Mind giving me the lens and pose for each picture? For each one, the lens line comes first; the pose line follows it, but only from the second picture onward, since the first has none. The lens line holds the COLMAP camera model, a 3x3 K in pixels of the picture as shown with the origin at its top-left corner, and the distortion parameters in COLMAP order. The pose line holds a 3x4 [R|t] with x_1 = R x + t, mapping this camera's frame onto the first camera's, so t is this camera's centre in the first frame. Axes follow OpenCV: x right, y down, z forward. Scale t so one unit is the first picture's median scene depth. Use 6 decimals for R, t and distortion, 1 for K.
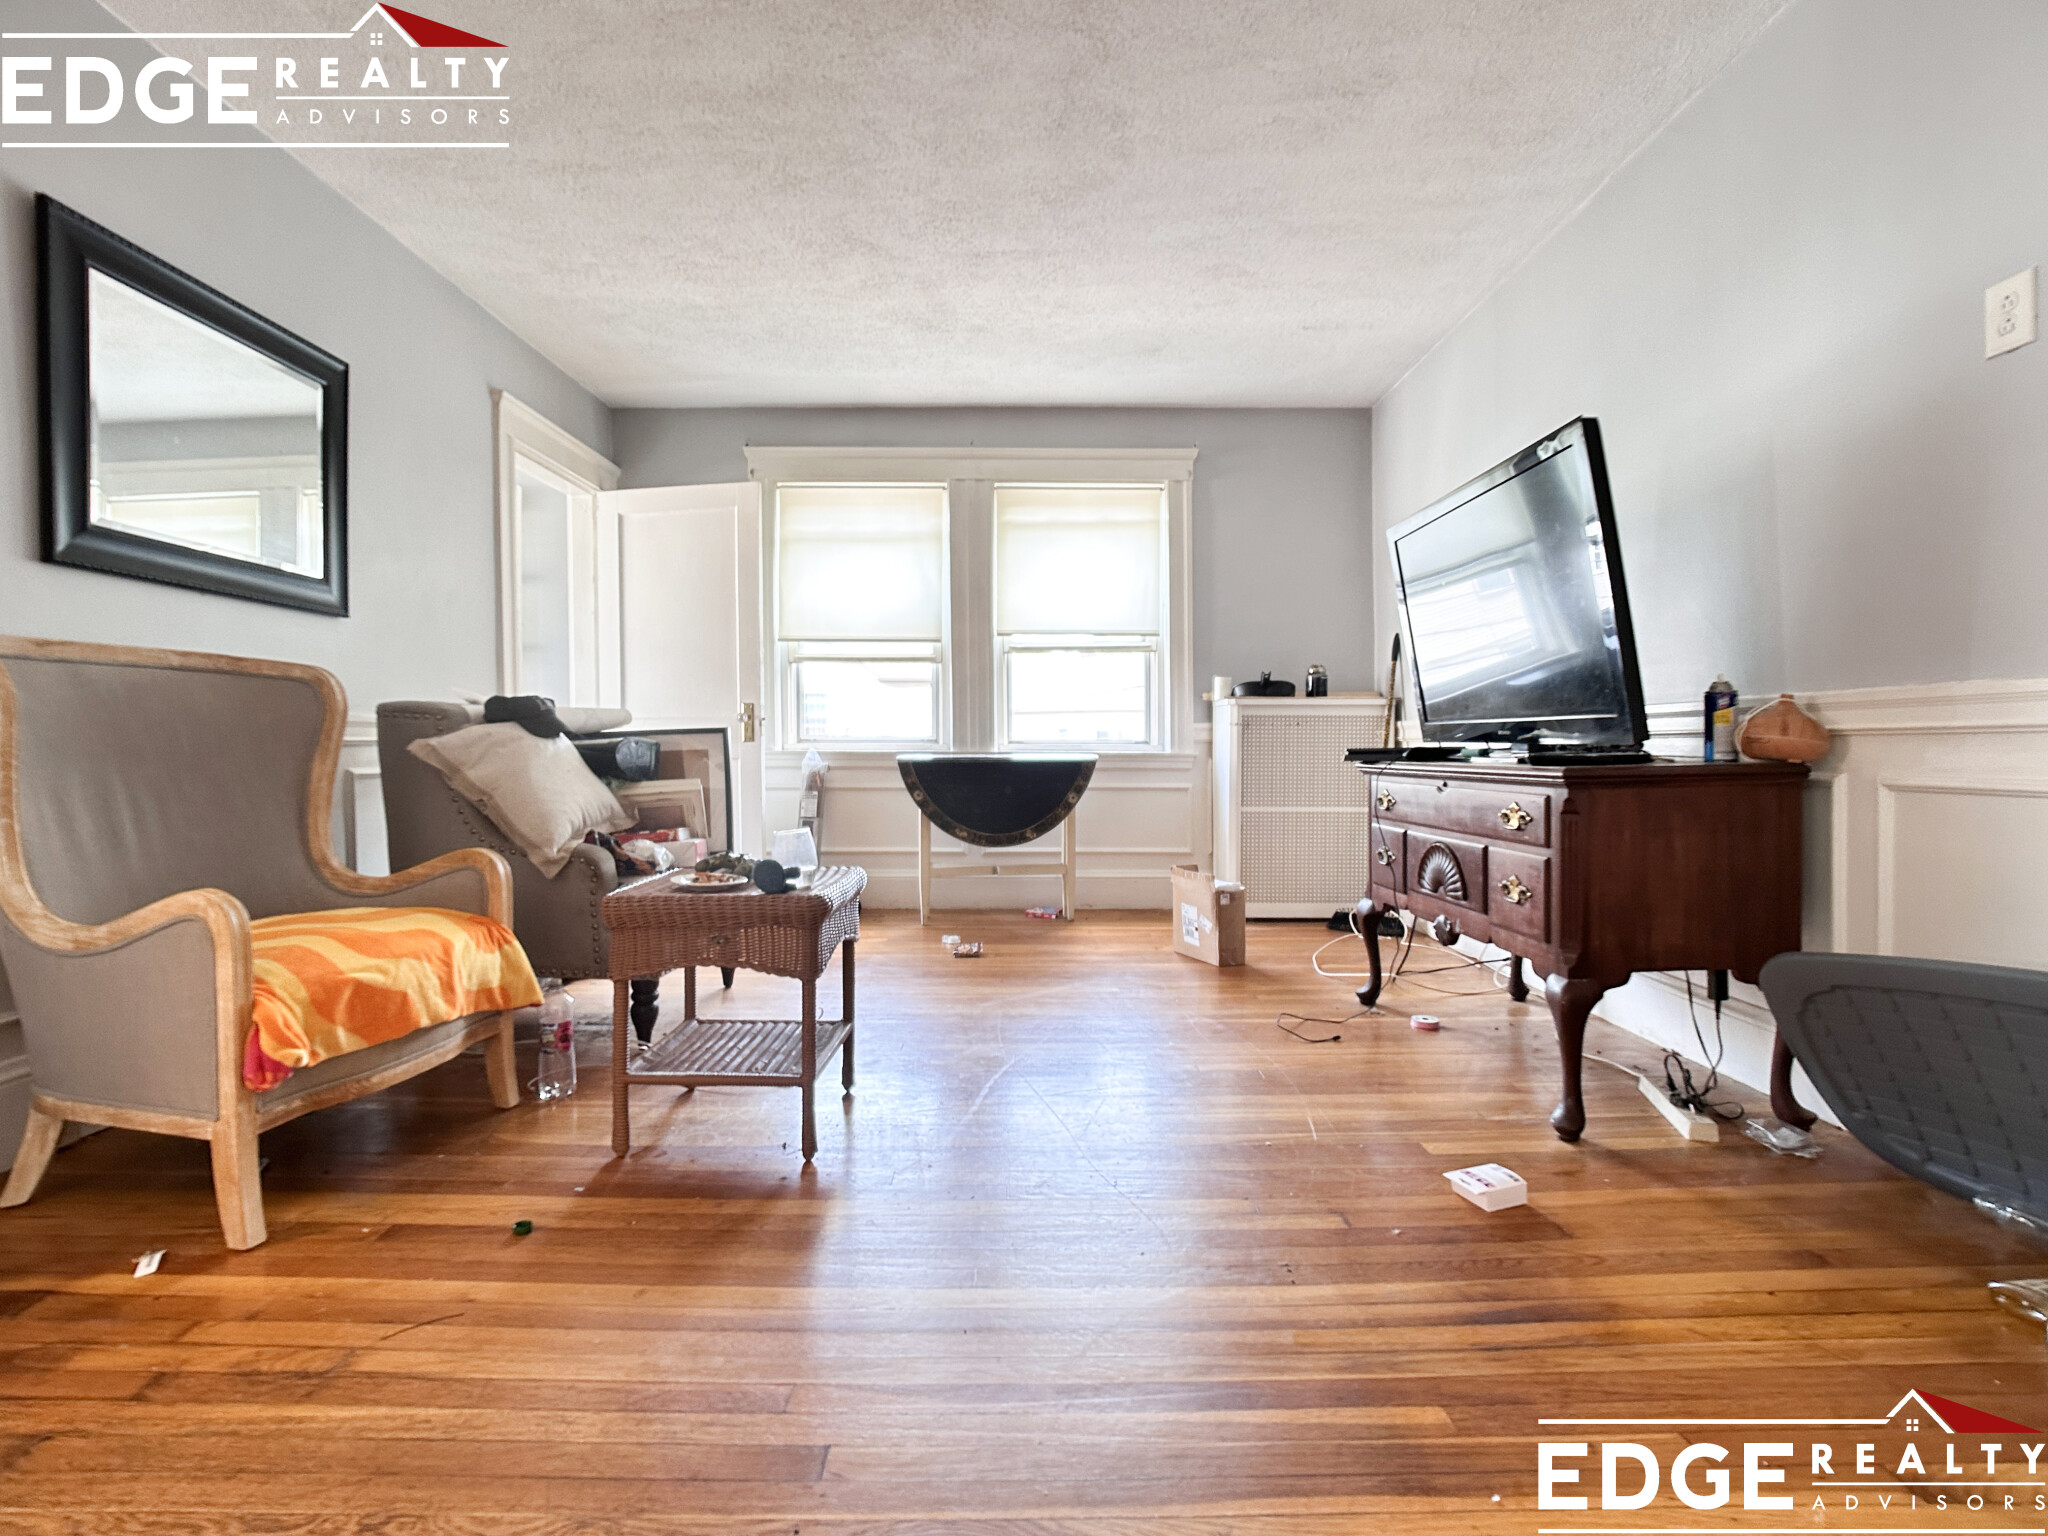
lens RADIAL K [[999.0, 0, 1022.5], [0, 999.0, 754.0], [0, 0, 1]] dist [0.002591, 0.000214]
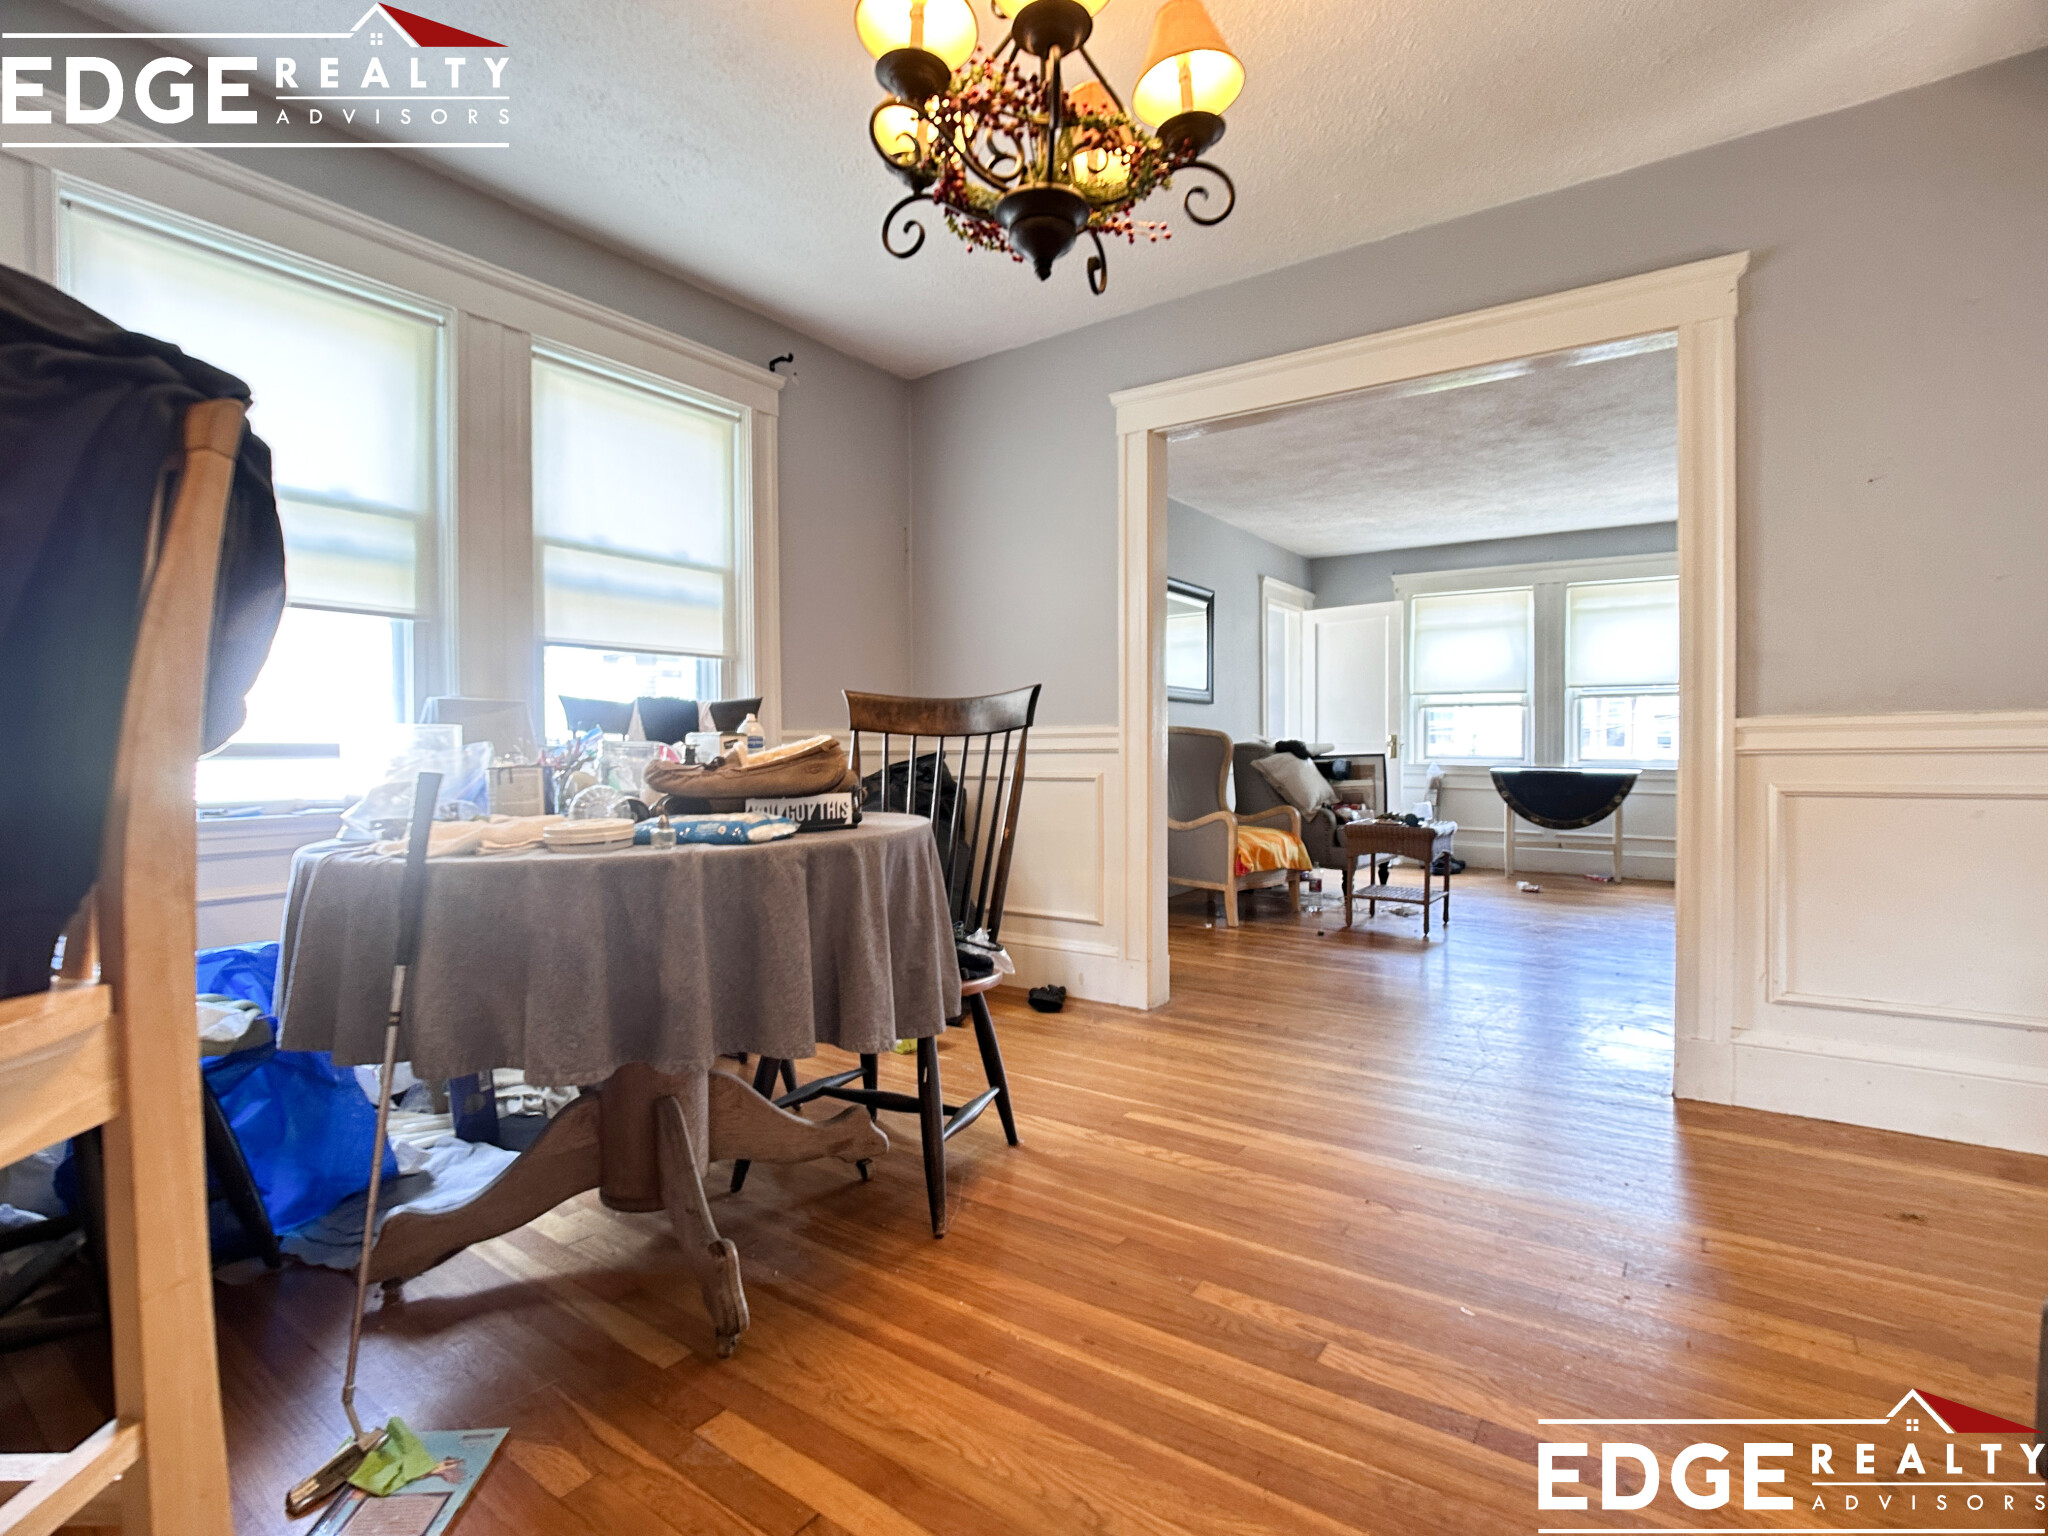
lens RADIAL K [[999.0, 0, 1022.5], [0, 999.0, 754.0], [0, 0, 1]] dist [0.002591, 0.000214]
pose [[0.822423, 0.011252, -0.568765, 0.168384], [-0.012557, 0.999920, 0.001624, -0.015258], [0.568738, 0.005806, 0.822499, -0.737856]]
